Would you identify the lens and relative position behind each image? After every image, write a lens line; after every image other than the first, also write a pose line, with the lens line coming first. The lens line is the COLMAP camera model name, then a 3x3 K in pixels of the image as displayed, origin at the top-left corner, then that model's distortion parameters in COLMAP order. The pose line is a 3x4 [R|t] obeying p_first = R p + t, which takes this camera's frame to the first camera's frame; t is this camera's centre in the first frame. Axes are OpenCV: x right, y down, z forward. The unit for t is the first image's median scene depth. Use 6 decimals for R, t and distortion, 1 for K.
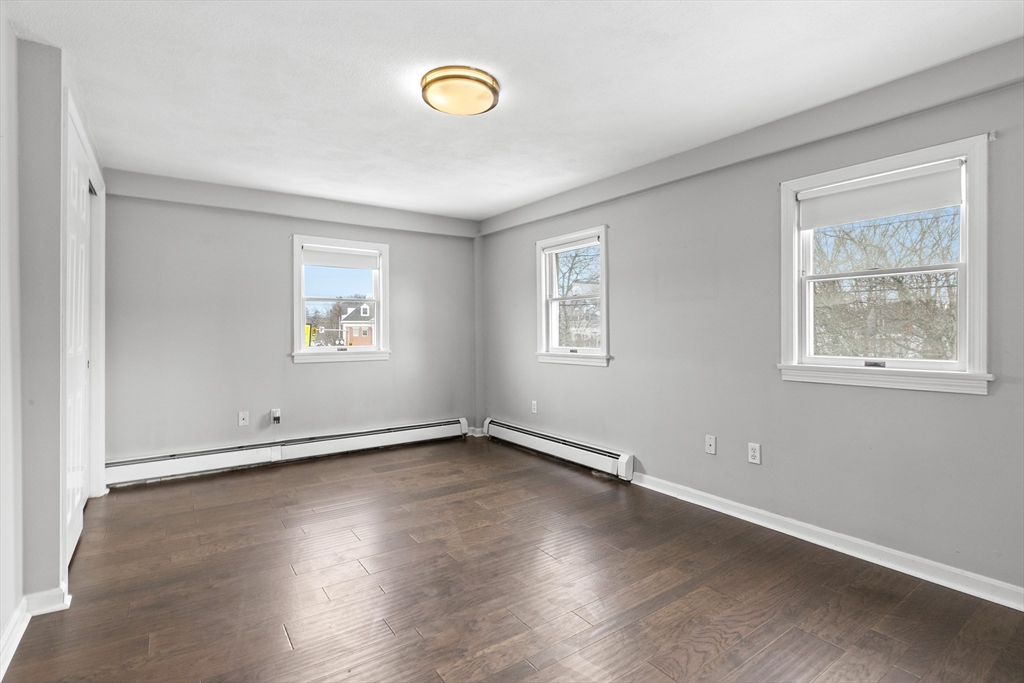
lens RADIAL K [[492.4, 0, 516.8], [0, 492.4, 335.3], [0, 0, 1]] dist [-0.000733, 0.011708]
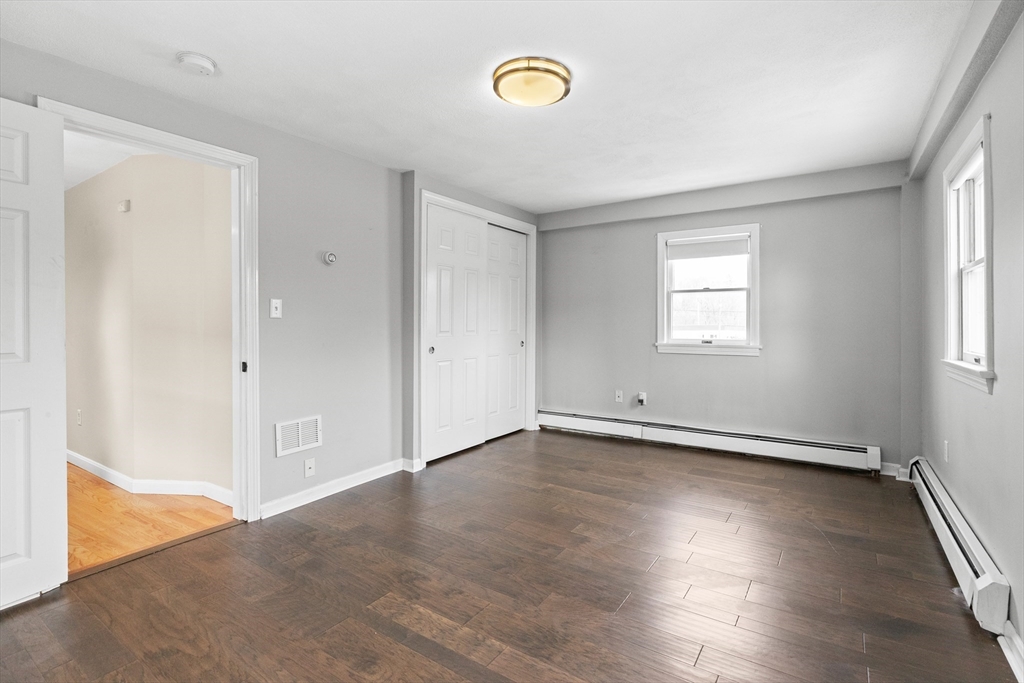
lens RADIAL K [[482.2, 0, 510.1], [0, 482.2, 321.7], [0, 0, 1]] dist [0.000867, 0.000369]
pose [[0.354534, -0.000700, -0.935043, 0.430081], [-0.008835, 0.999953, -0.004098, -0.003930], [0.935002, 0.009714, 0.354511, 0.330291]]
